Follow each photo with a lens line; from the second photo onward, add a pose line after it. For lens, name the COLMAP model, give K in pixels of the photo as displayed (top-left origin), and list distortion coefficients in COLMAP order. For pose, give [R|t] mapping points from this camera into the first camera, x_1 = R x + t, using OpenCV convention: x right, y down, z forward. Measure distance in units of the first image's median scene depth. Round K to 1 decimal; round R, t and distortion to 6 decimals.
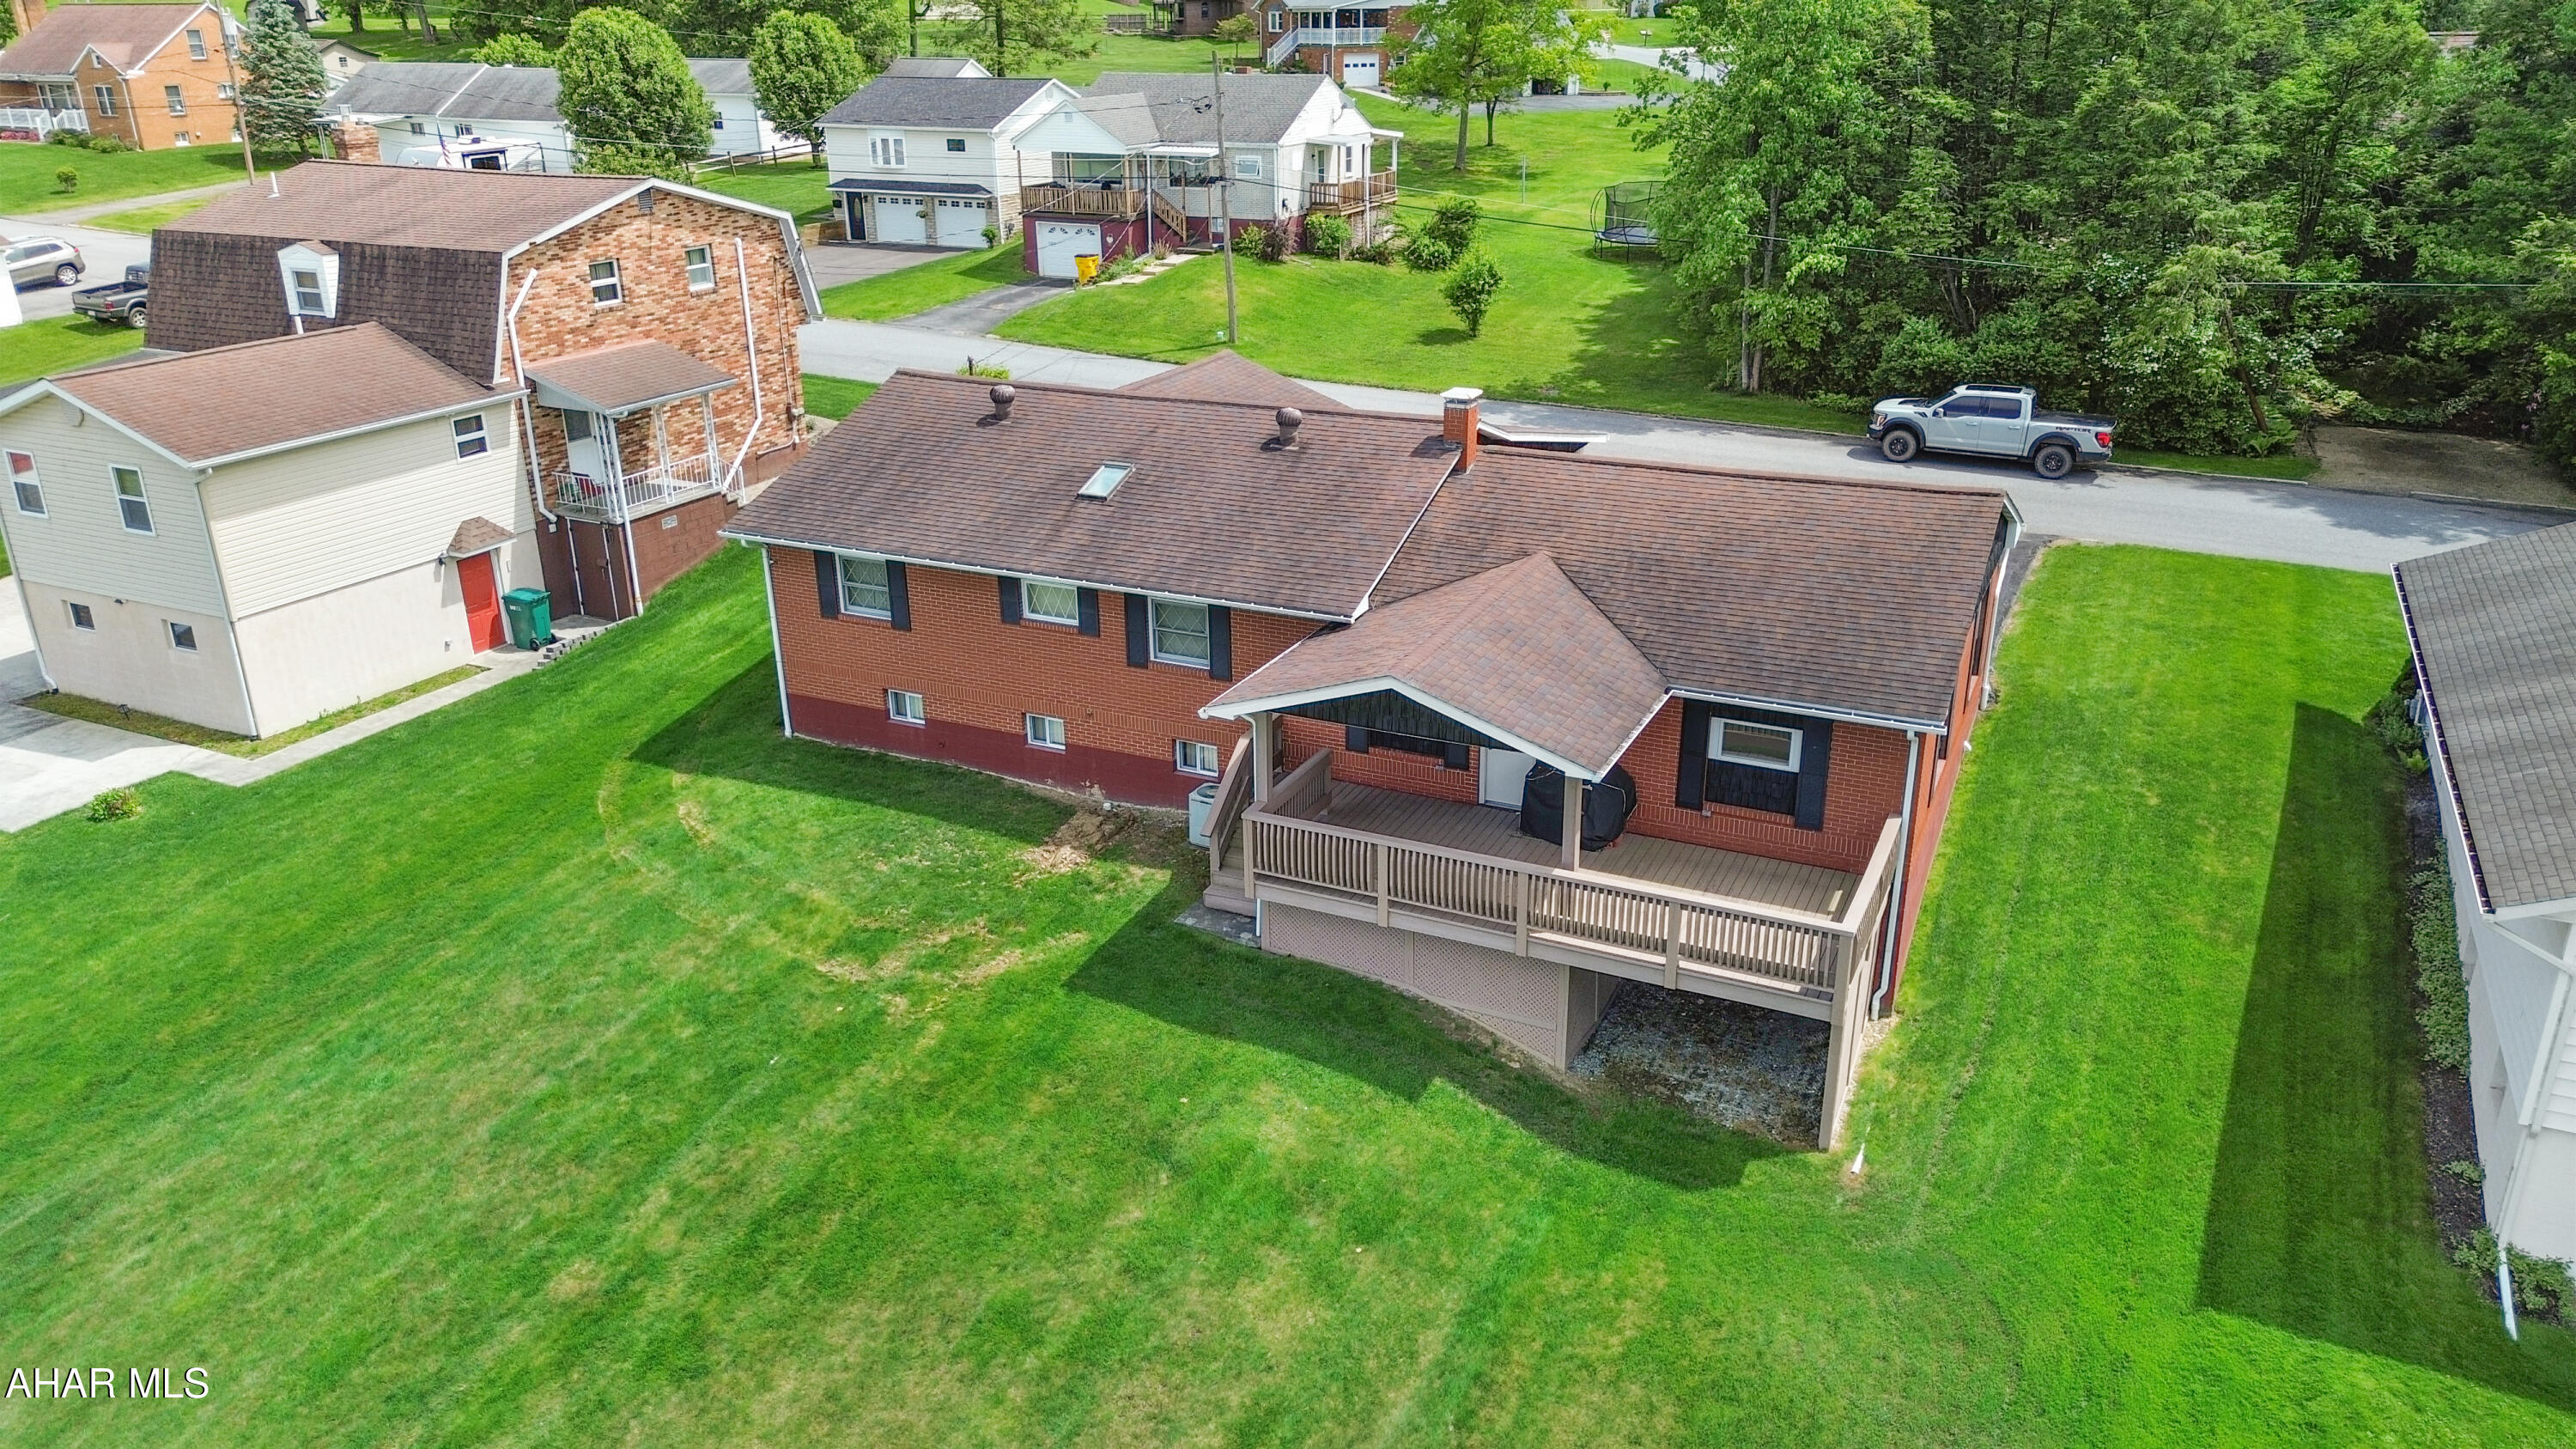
lens RADIAL K [[1849.4, 0, 1298.0], [0, 1849.4, 710.9], [0, 0, 1]] dist [0.060556, -0.045878]
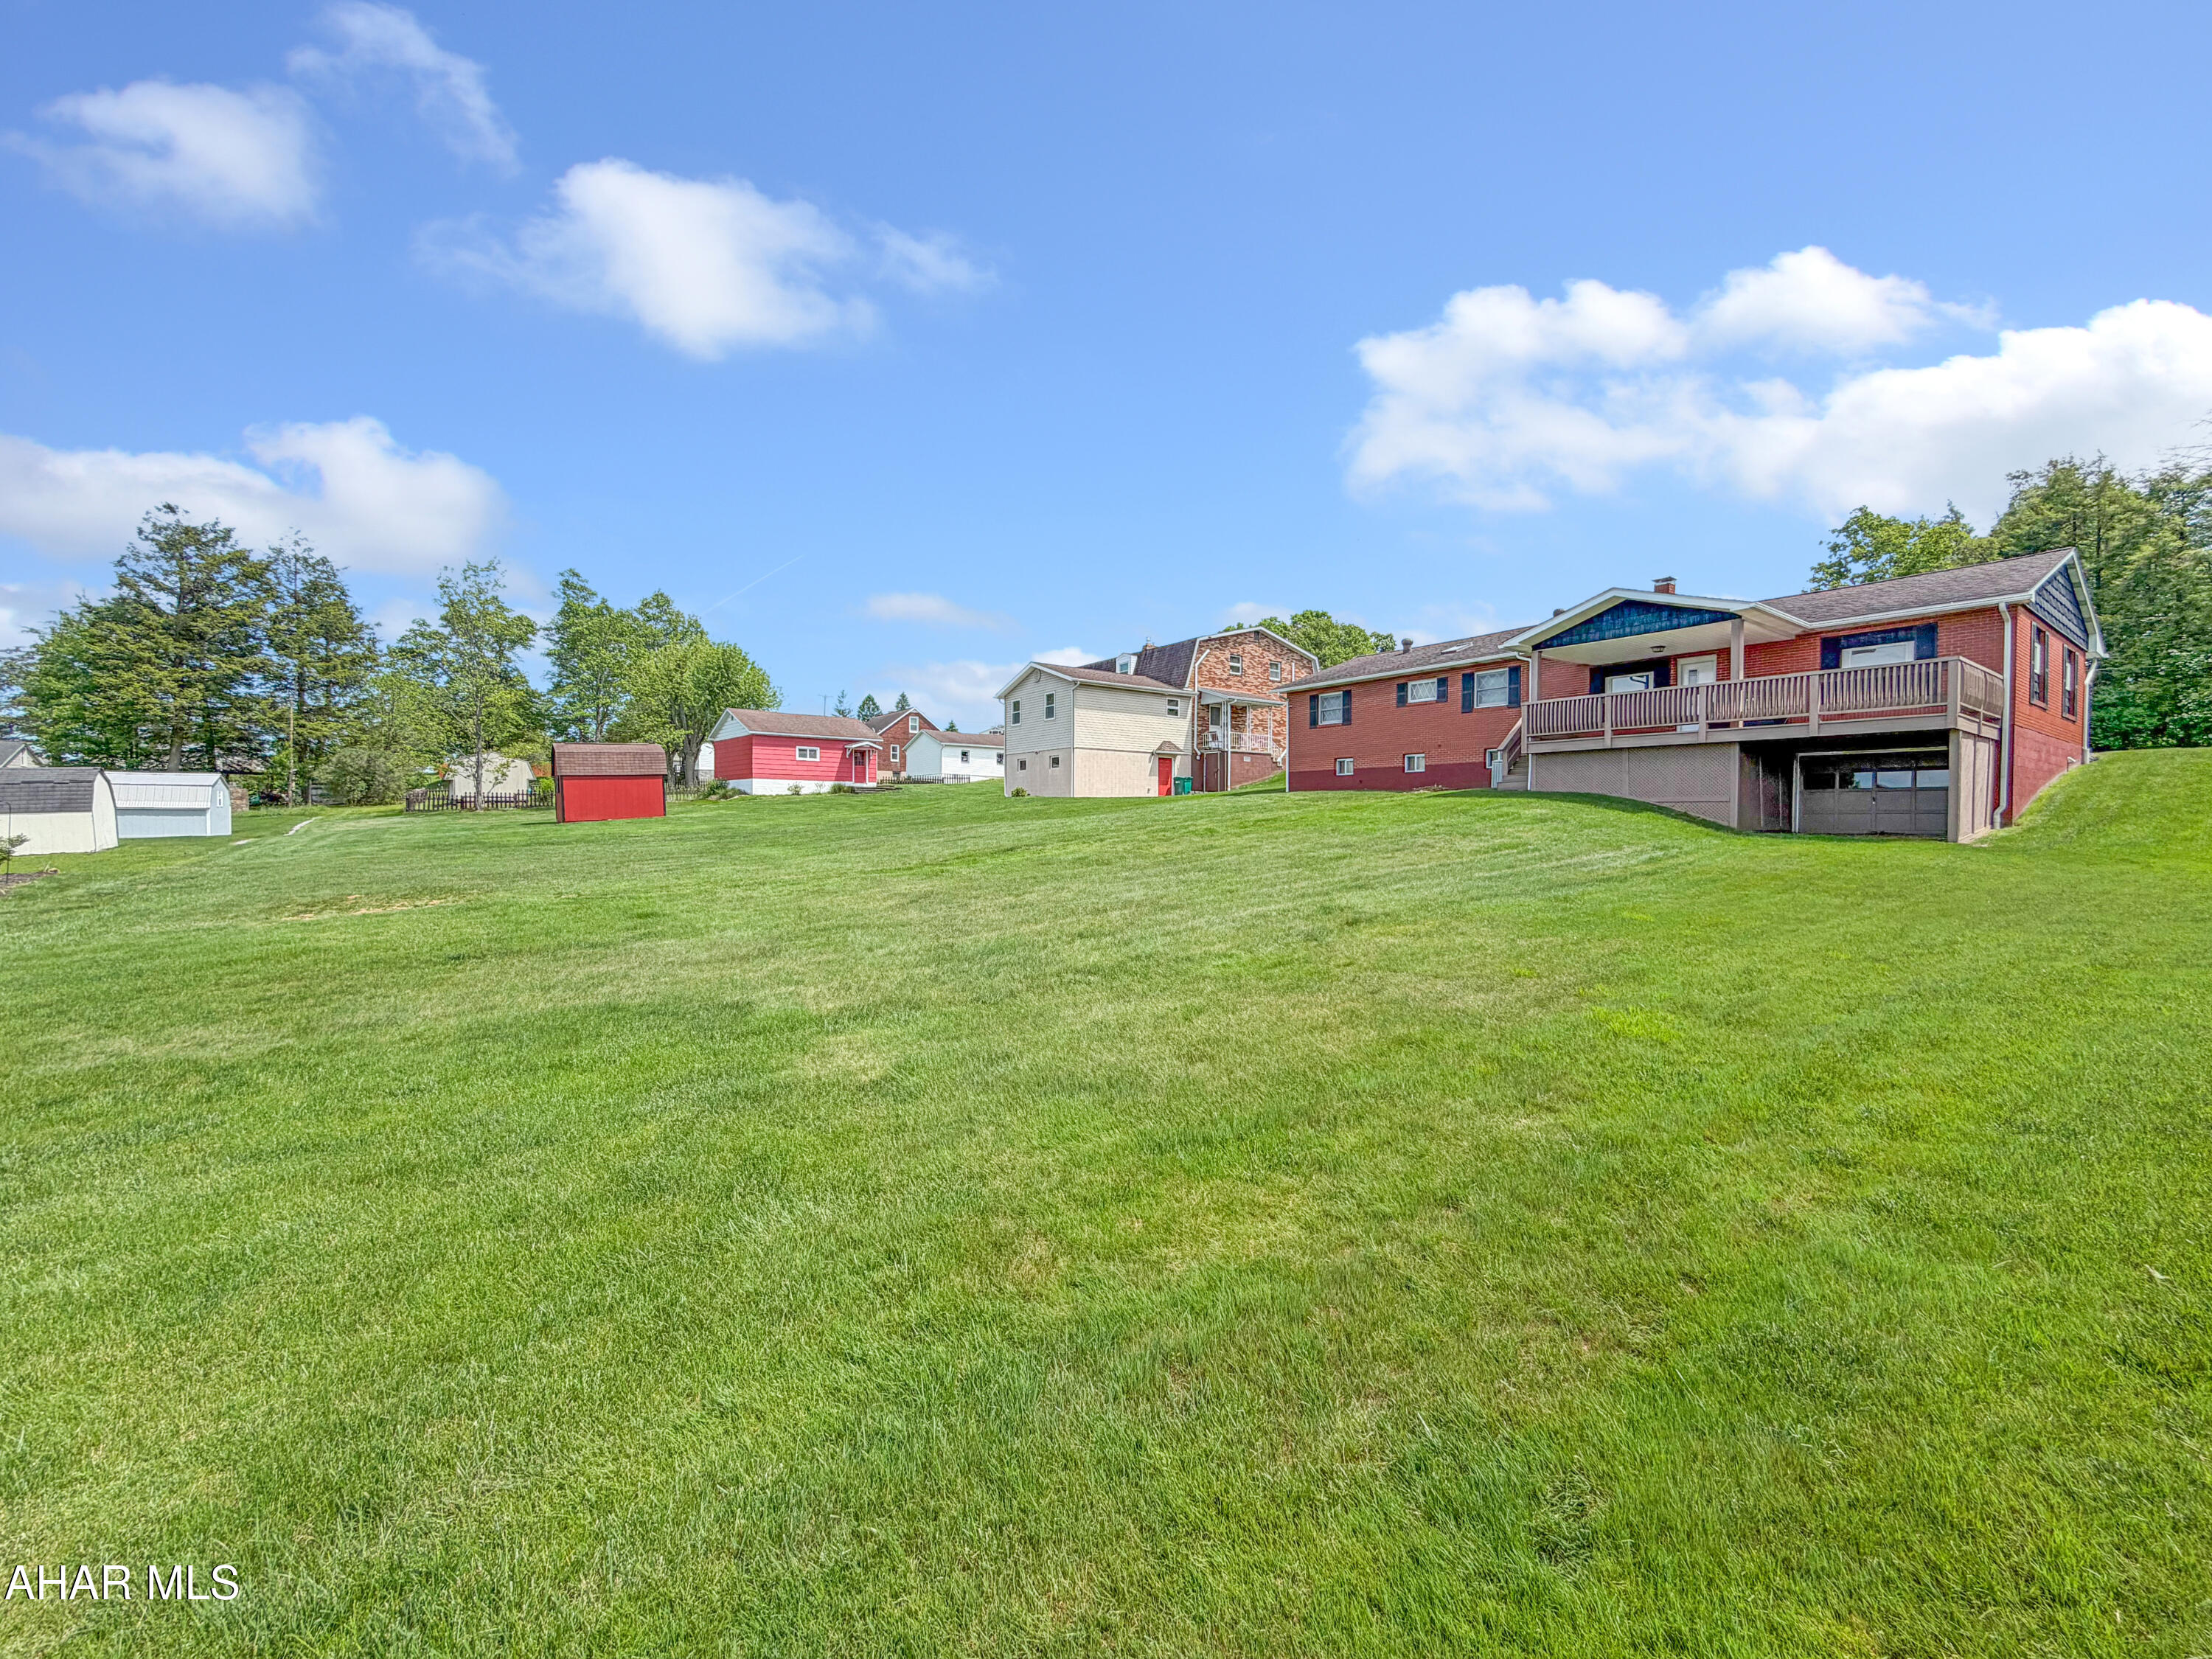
lens RADIAL K [[890.9, 0, 1101.3], [0, 890.9, 830.6], [0, 0, 1]] dist [0.002571, -0.000186]
pose [[0.878526, 0.021088, -0.477229, 0.021909], [-0.185229, 0.935901, -0.299631, 0.393687], [0.440321, 0.351630, 0.826120, 0.091123]]
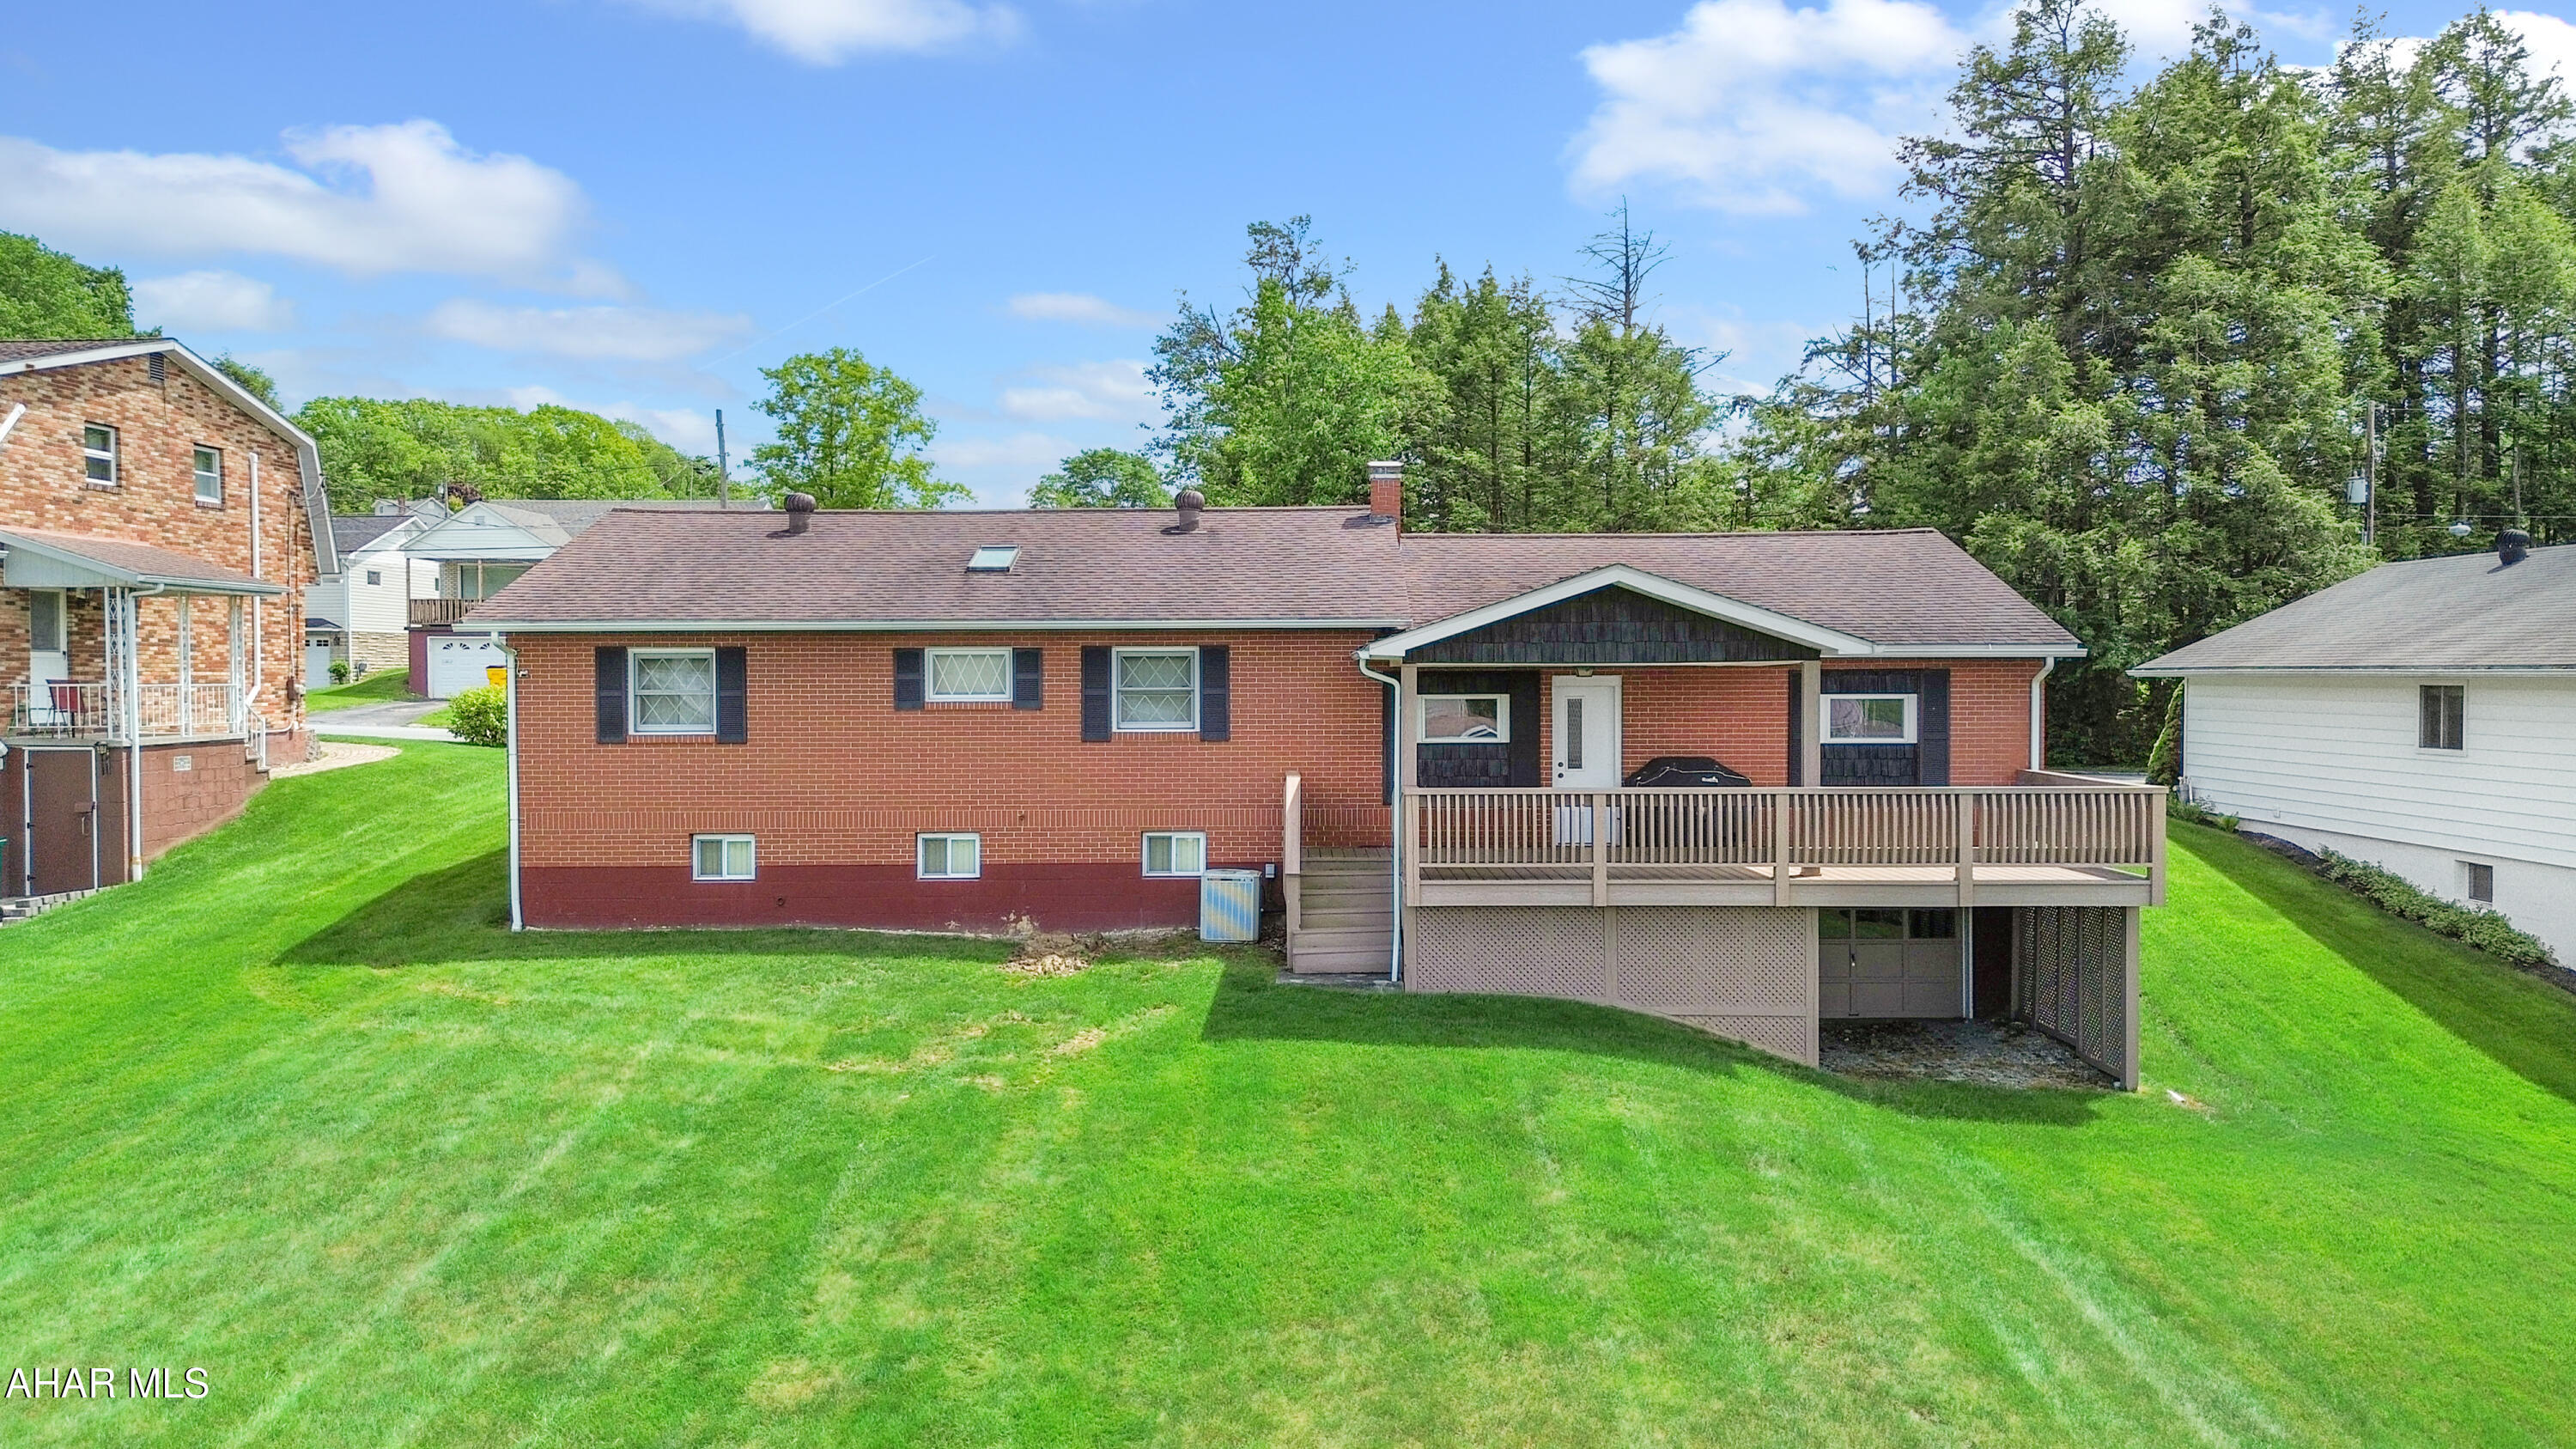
lens RADIAL K [[1849.4, 0, 1299.8], [0, 1849.4, 702.2], [0, 0, 1]] dist [0.060556, -0.045878]
pose [[0.903580, -0.000985, 0.428418, -0.310206], [0.148688, 0.938561, -0.311441, 0.196880], [-0.401789, 0.345113, 0.848212, 0.250926]]
